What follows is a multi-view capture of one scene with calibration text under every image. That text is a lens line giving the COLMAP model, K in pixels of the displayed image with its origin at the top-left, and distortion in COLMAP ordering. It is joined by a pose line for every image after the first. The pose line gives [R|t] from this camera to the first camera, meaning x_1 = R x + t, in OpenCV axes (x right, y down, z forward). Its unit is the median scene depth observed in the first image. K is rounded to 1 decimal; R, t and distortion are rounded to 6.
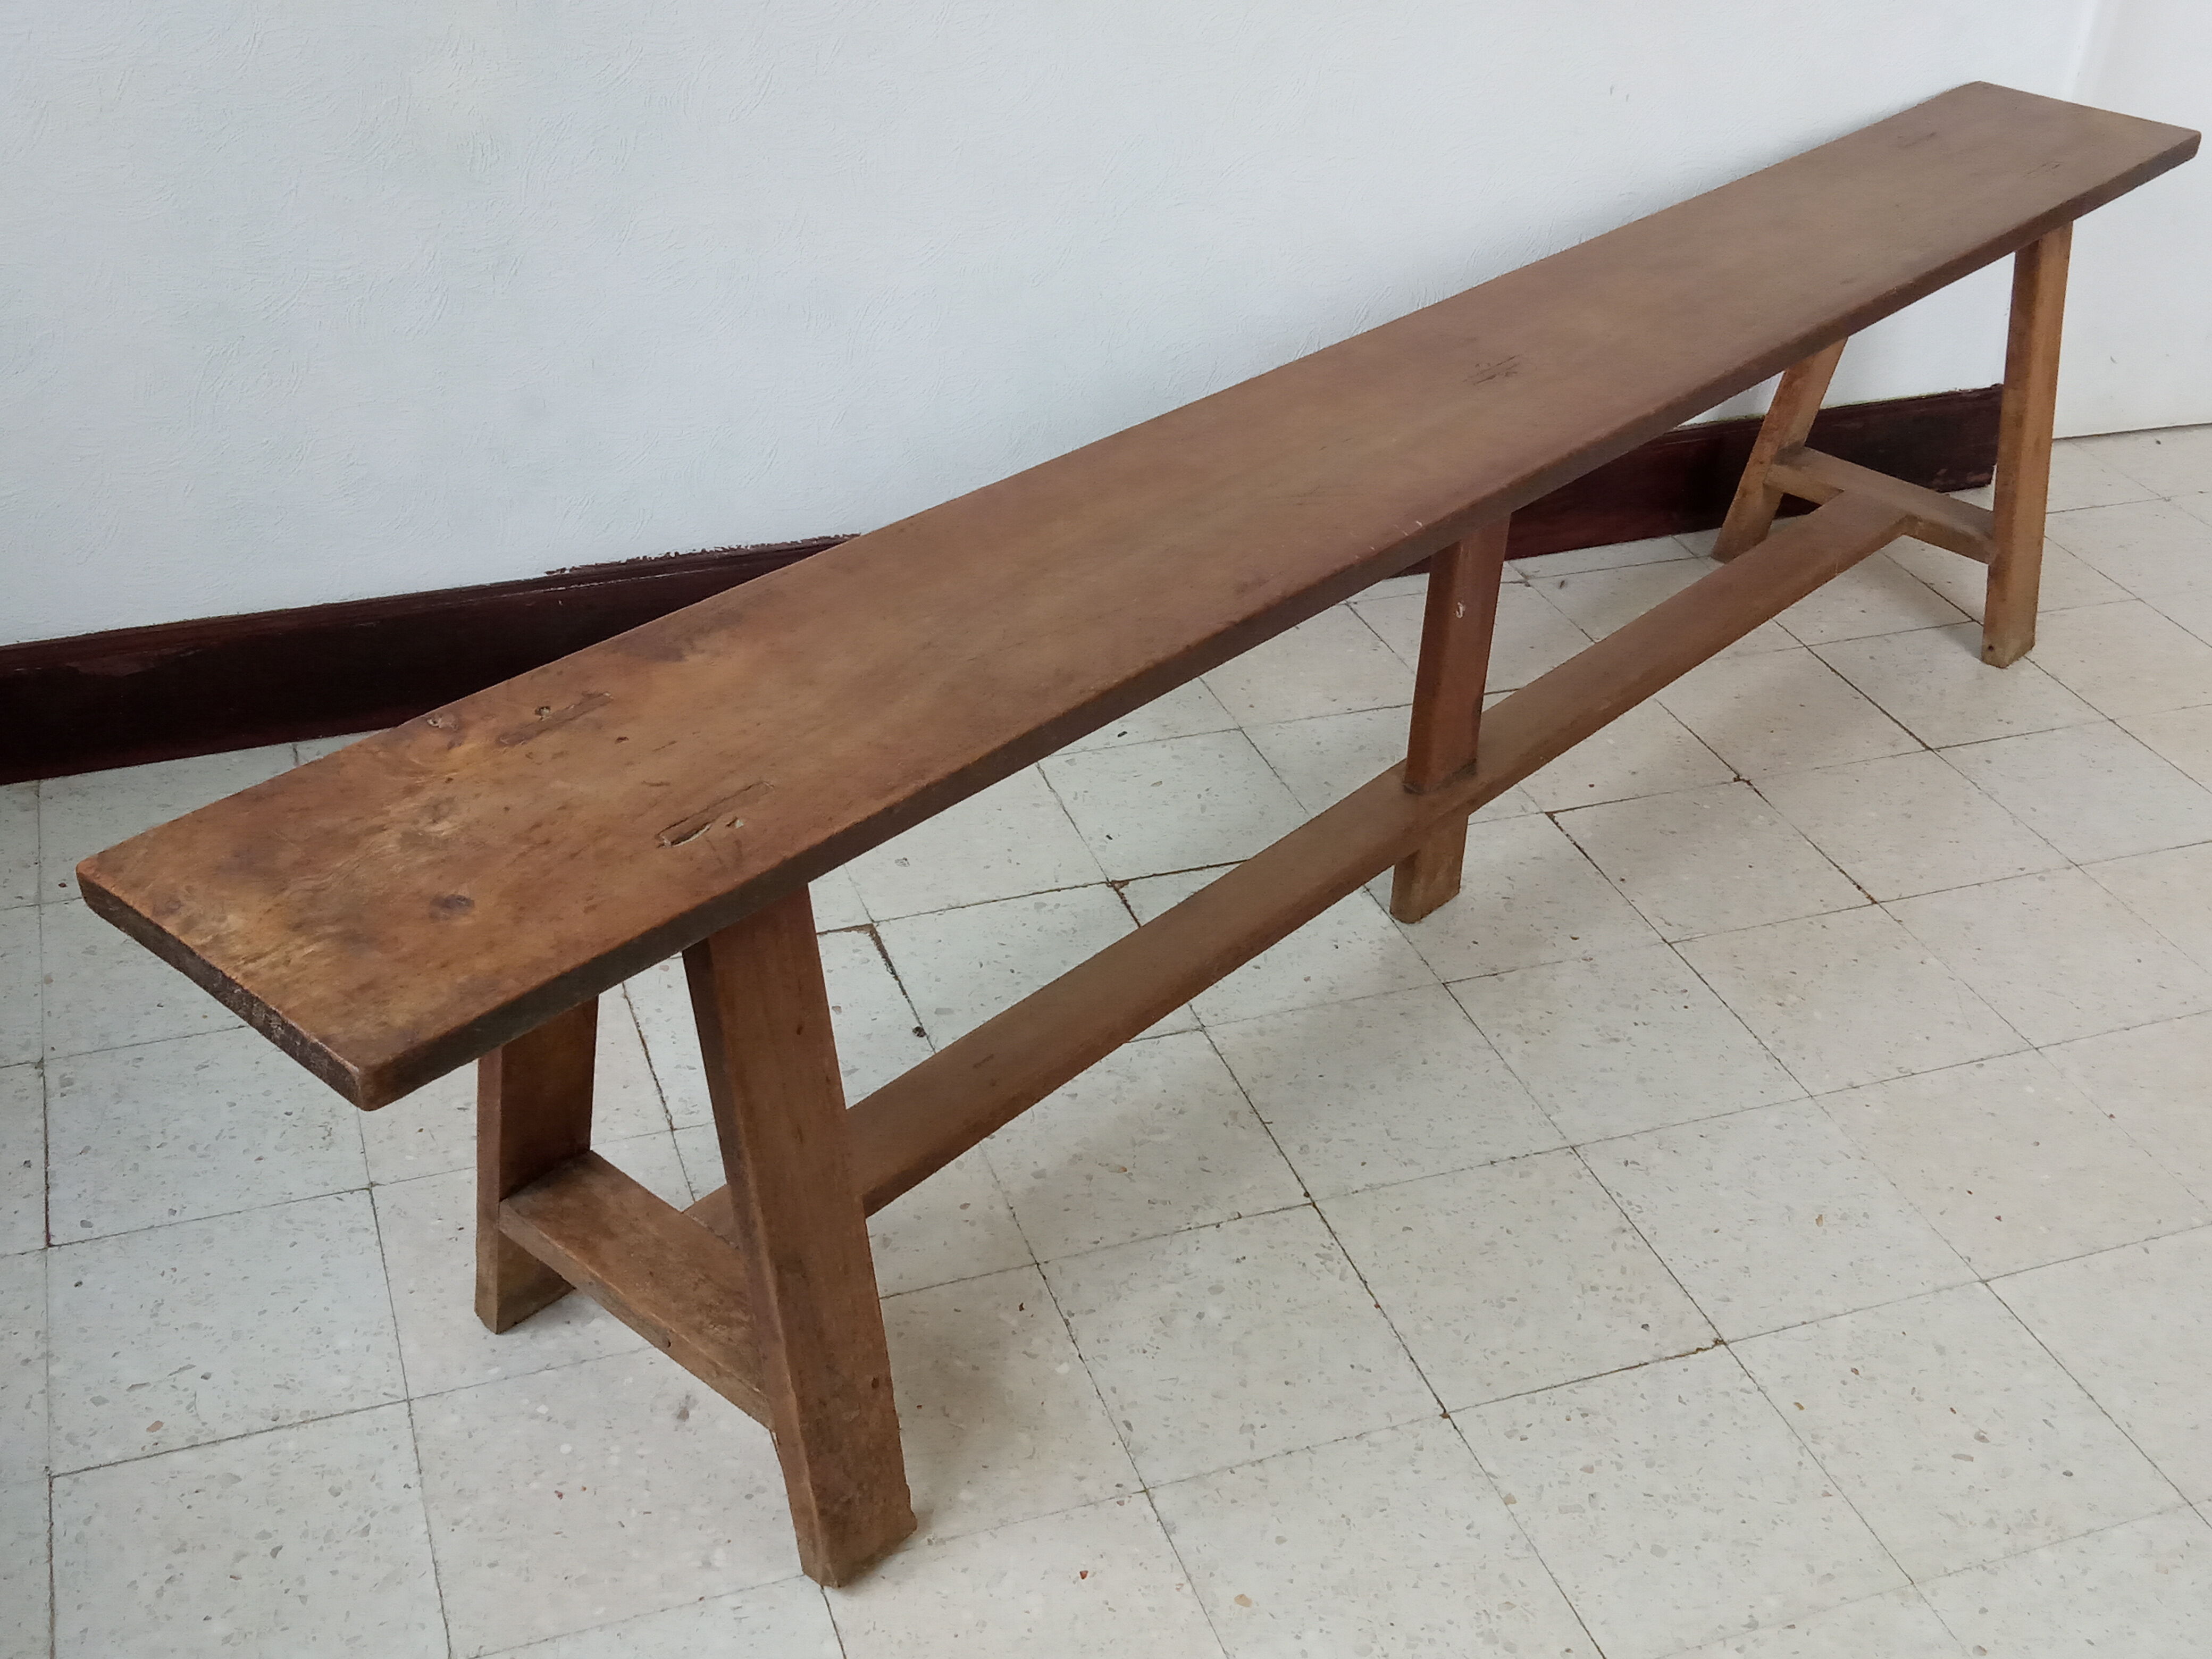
lens RADIAL K [[2465.4, 0, 1112.6], [0, 2465.4, 828.9], [0, 0, 1]] dist [0.043689, -0.044929]
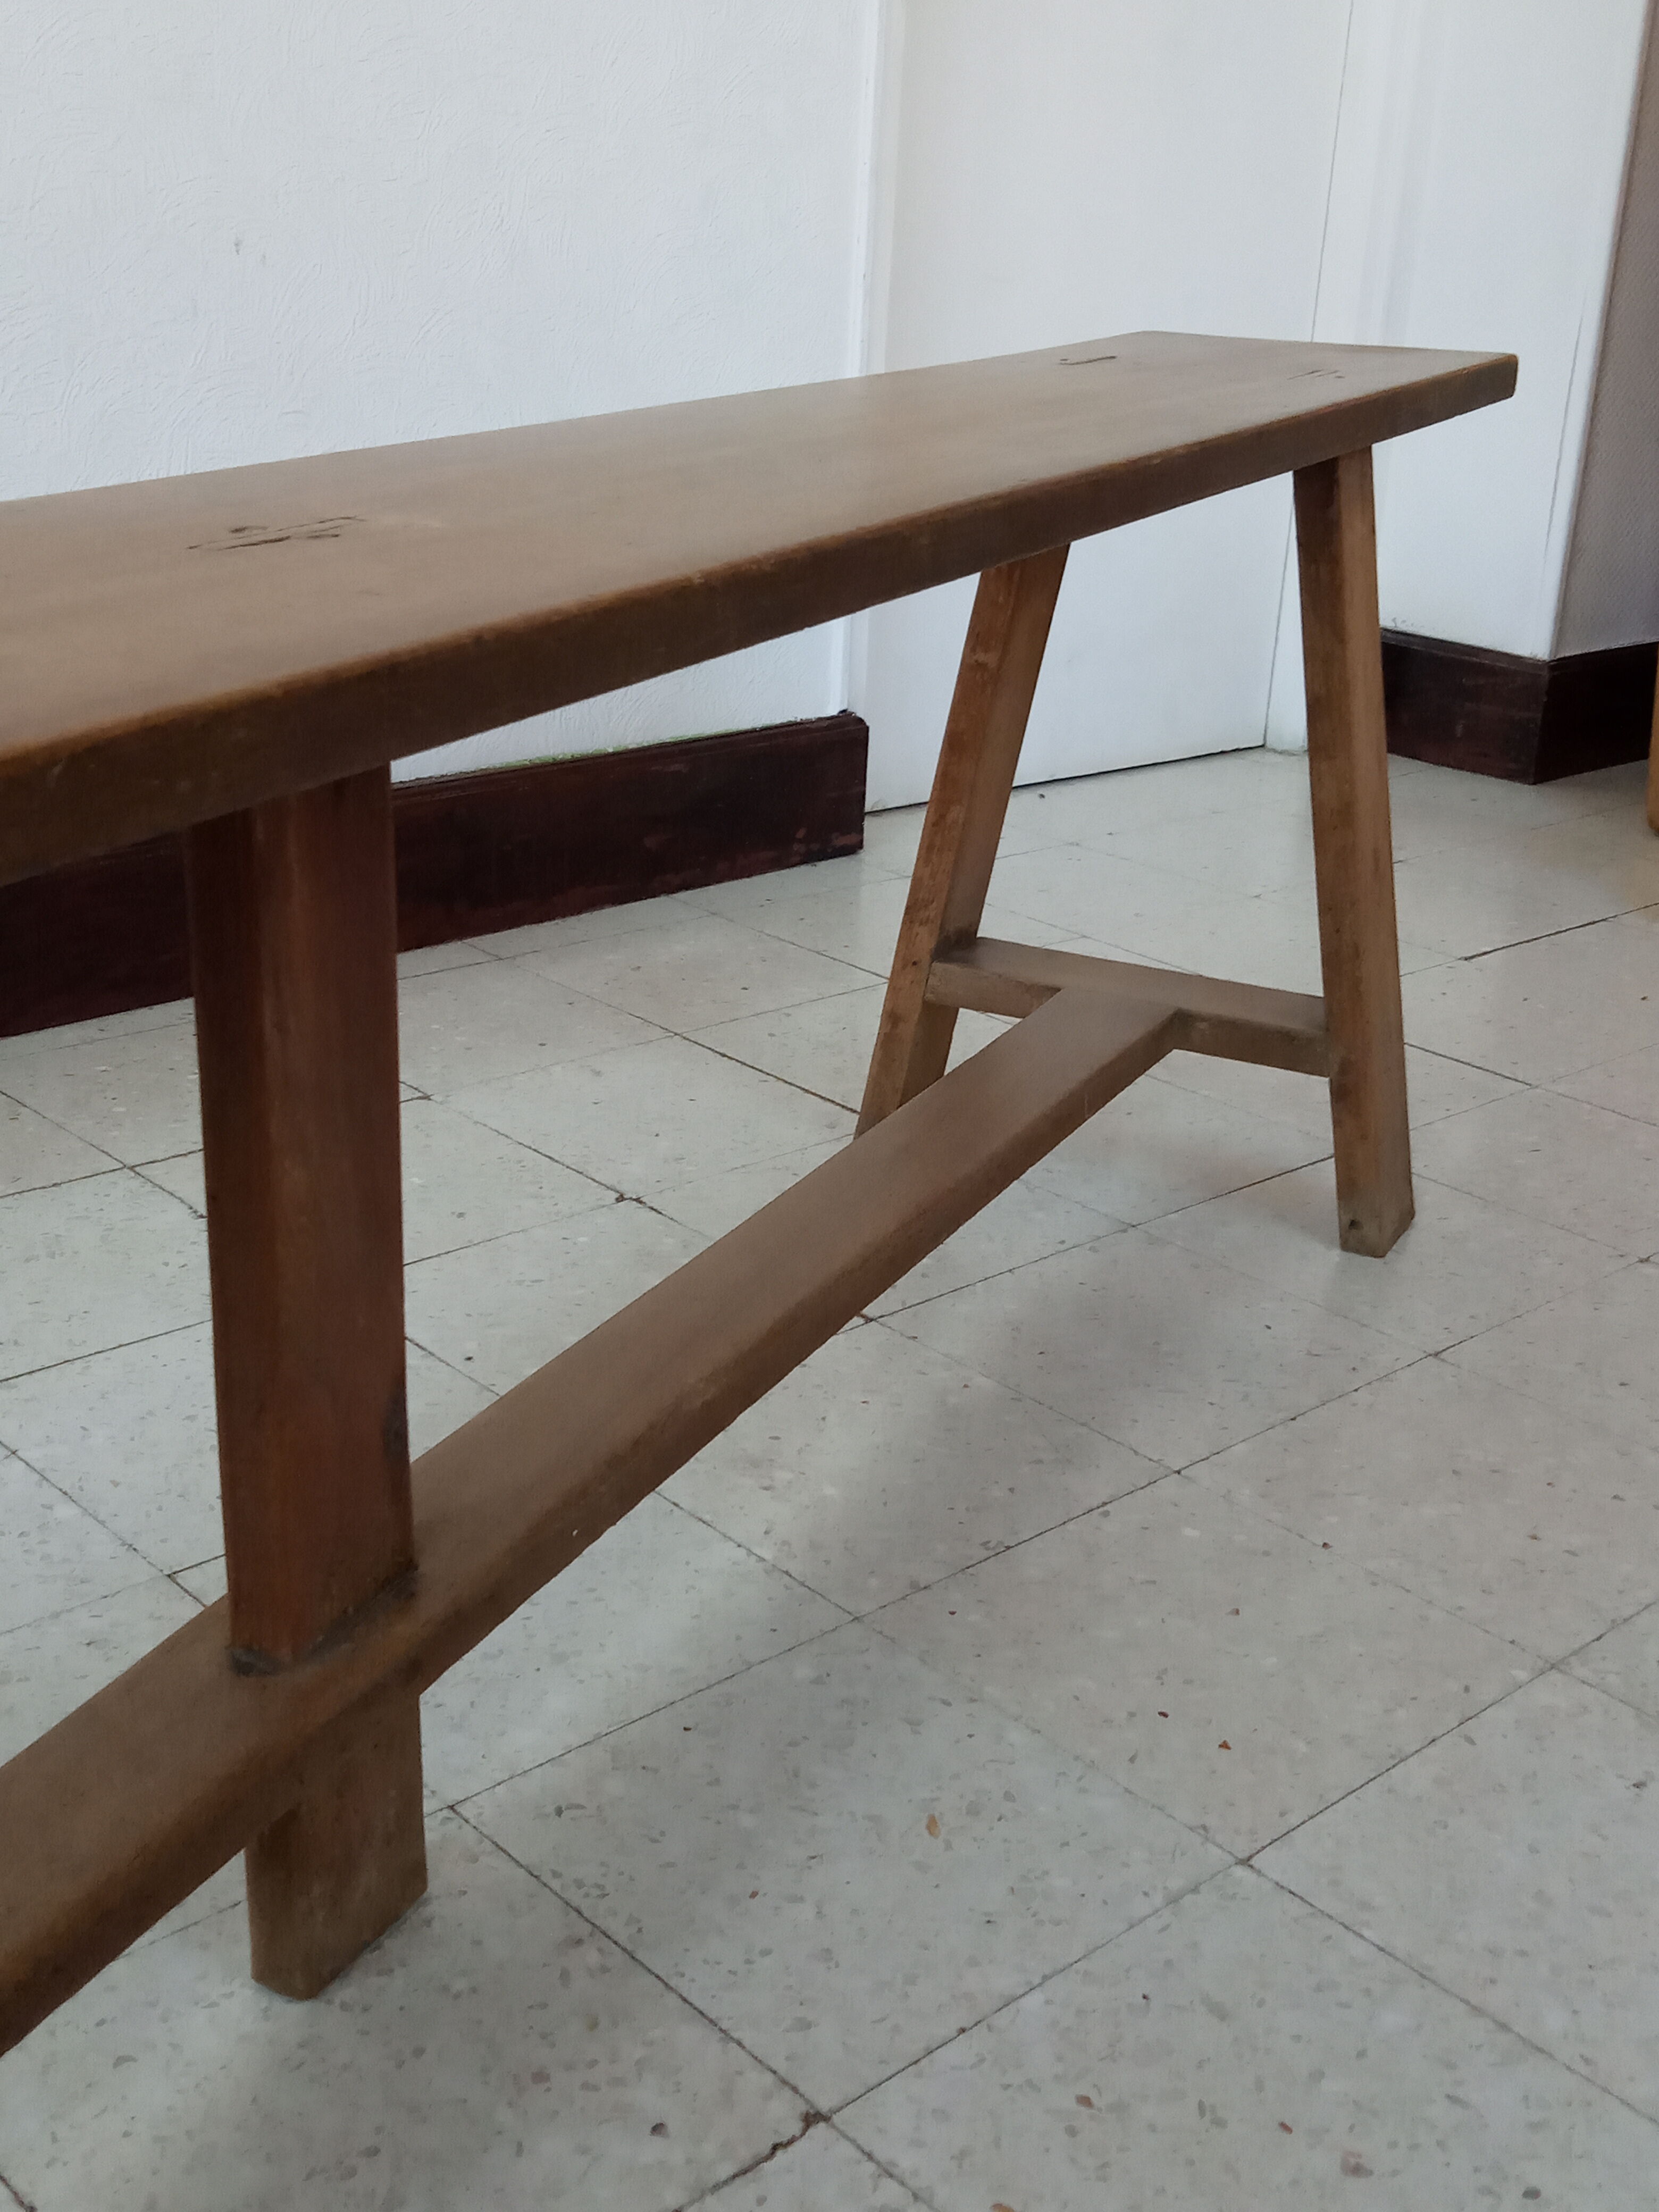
lens RADIAL K [[2621.8, 0, 848.2], [0, 2621.8, 1101.5], [0, 0, 1]] dist [0.050522, -0.081645]
pose [[0.924796, -0.142400, 0.352809, 0.101577], [0.207956, 0.965728, -0.155317, 0.099780], [-0.318601, 0.217005, 0.922715, 0.493251]]
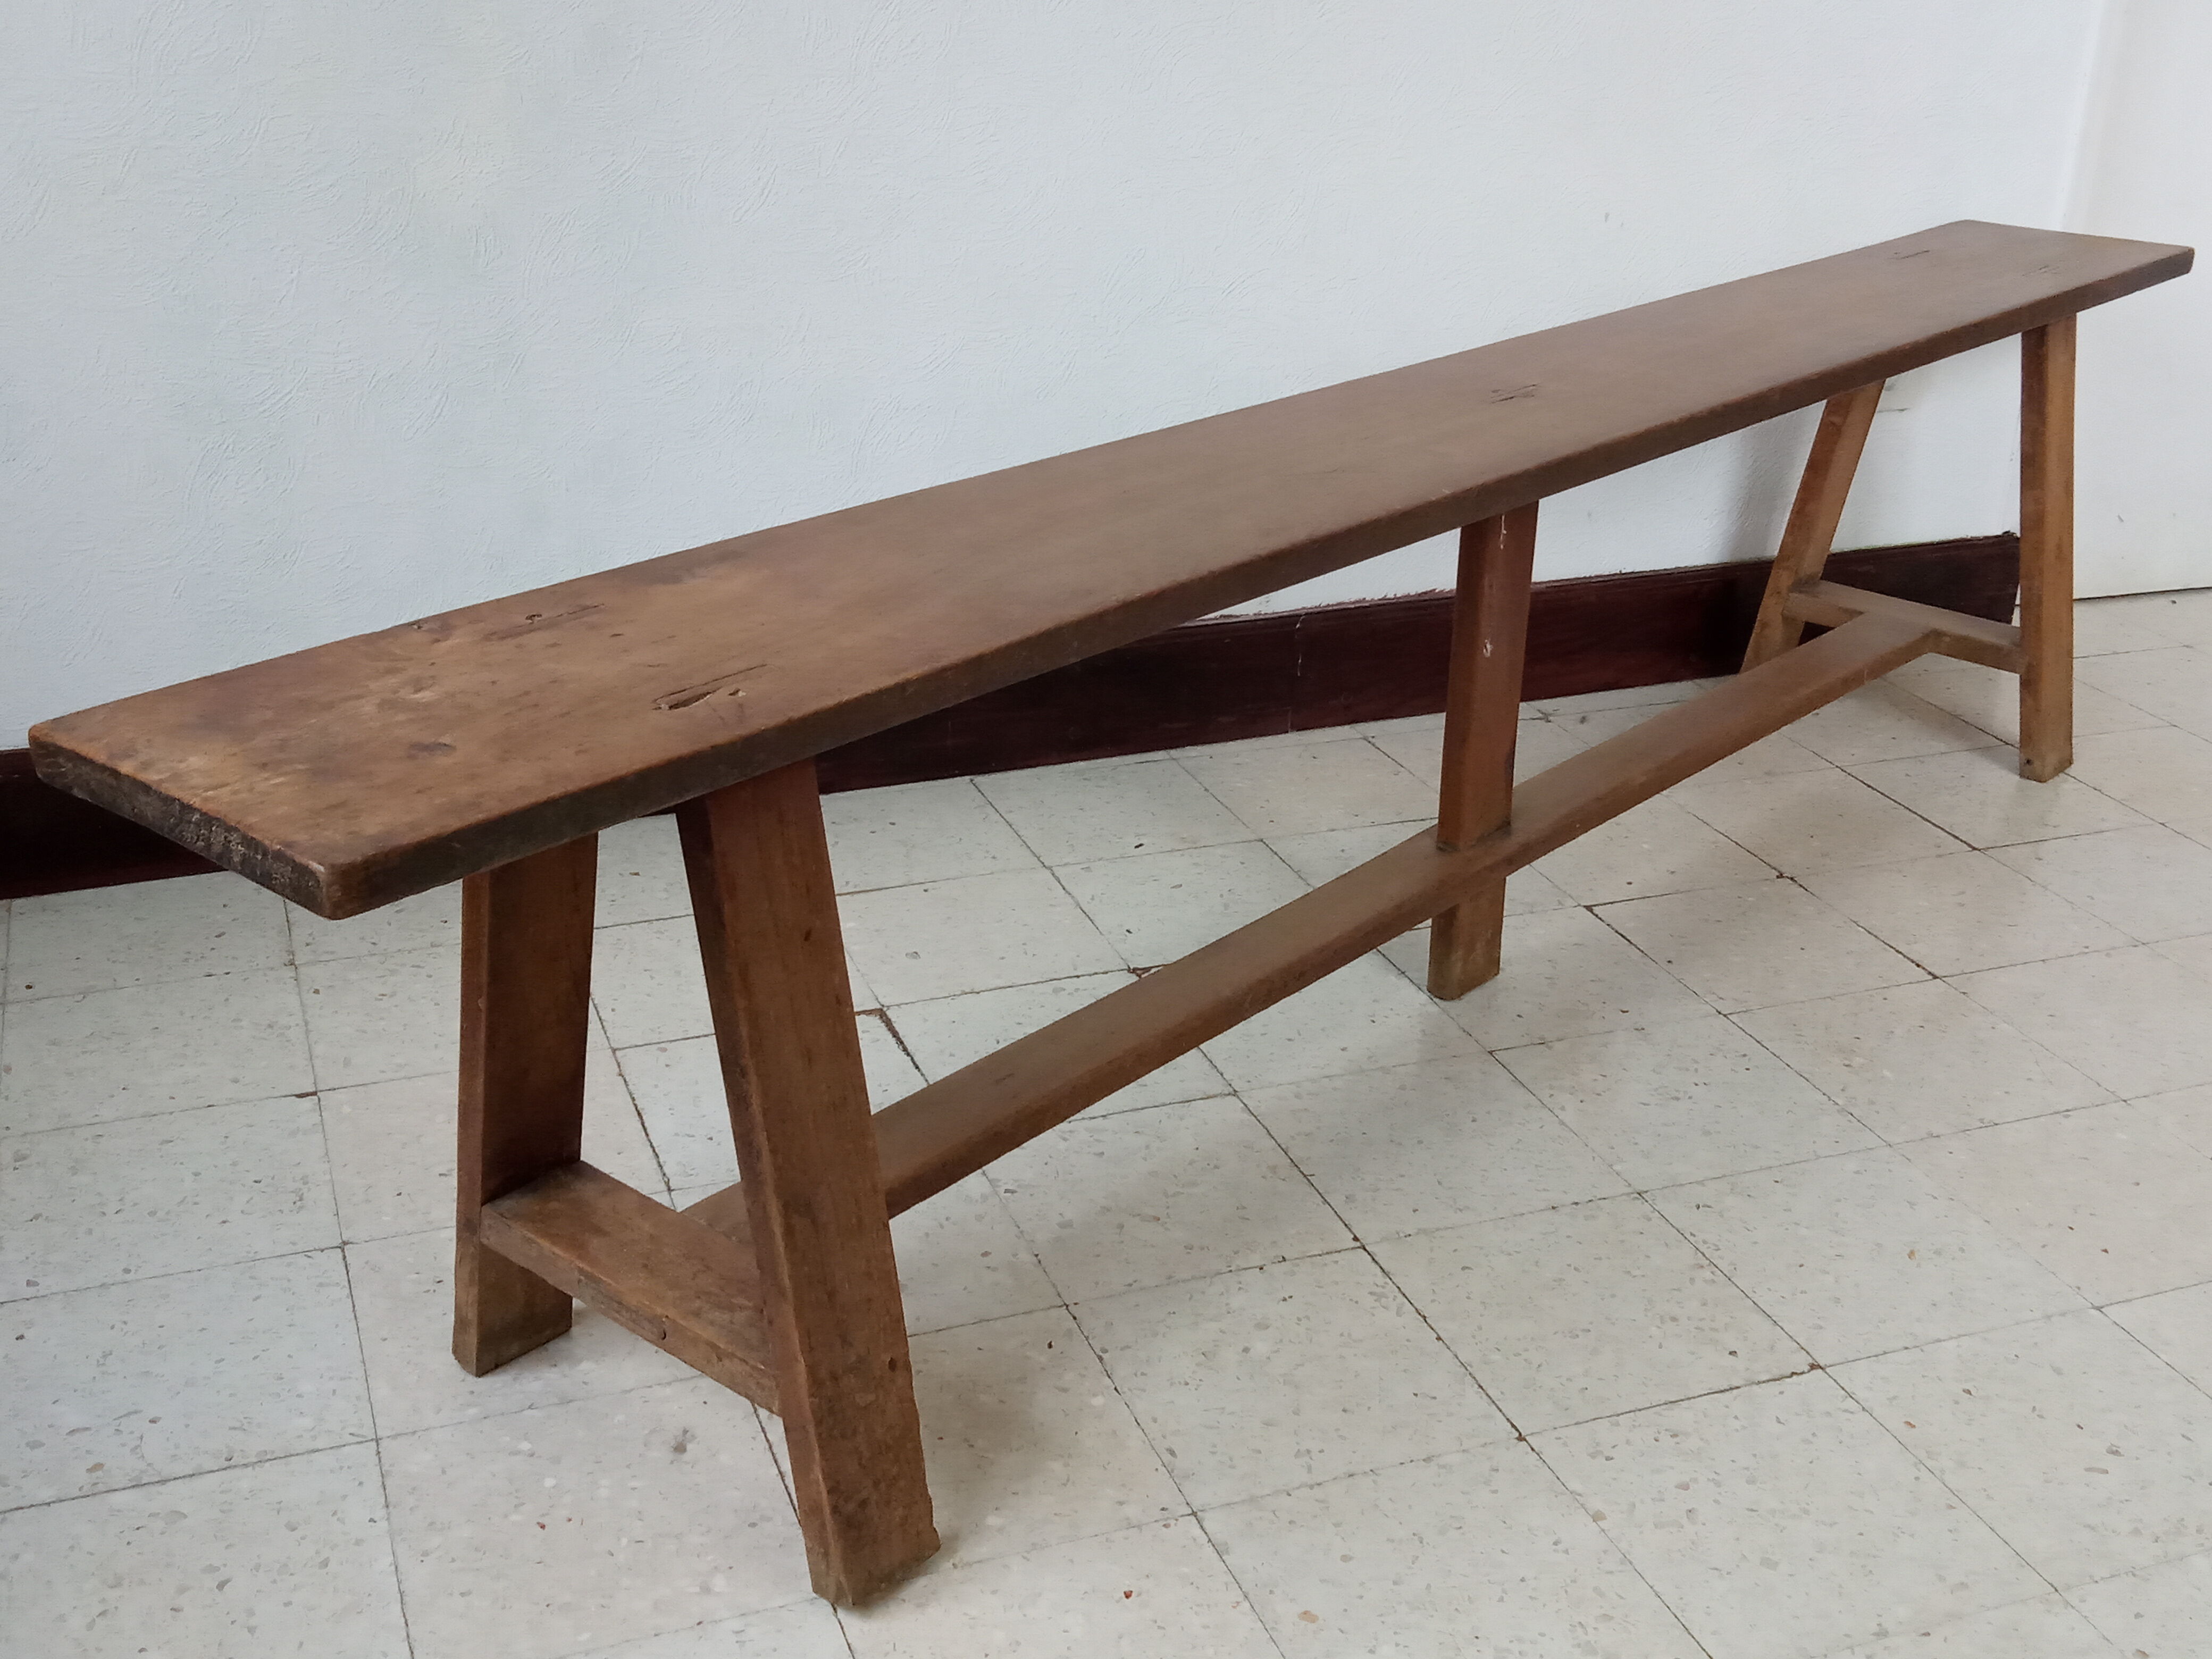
lens RADIAL K [[2465.4, 0, 1112.6], [0, 2465.4, 828.9], [0, 0, 1]] dist [0.043689, -0.044929]
pose [[0.999692, -0.024777, 0.001212, -0.010269], [0.024637, 0.985976, -0.165059, 0.157596], [0.002895, 0.165038, 0.986283, 0.066395]]
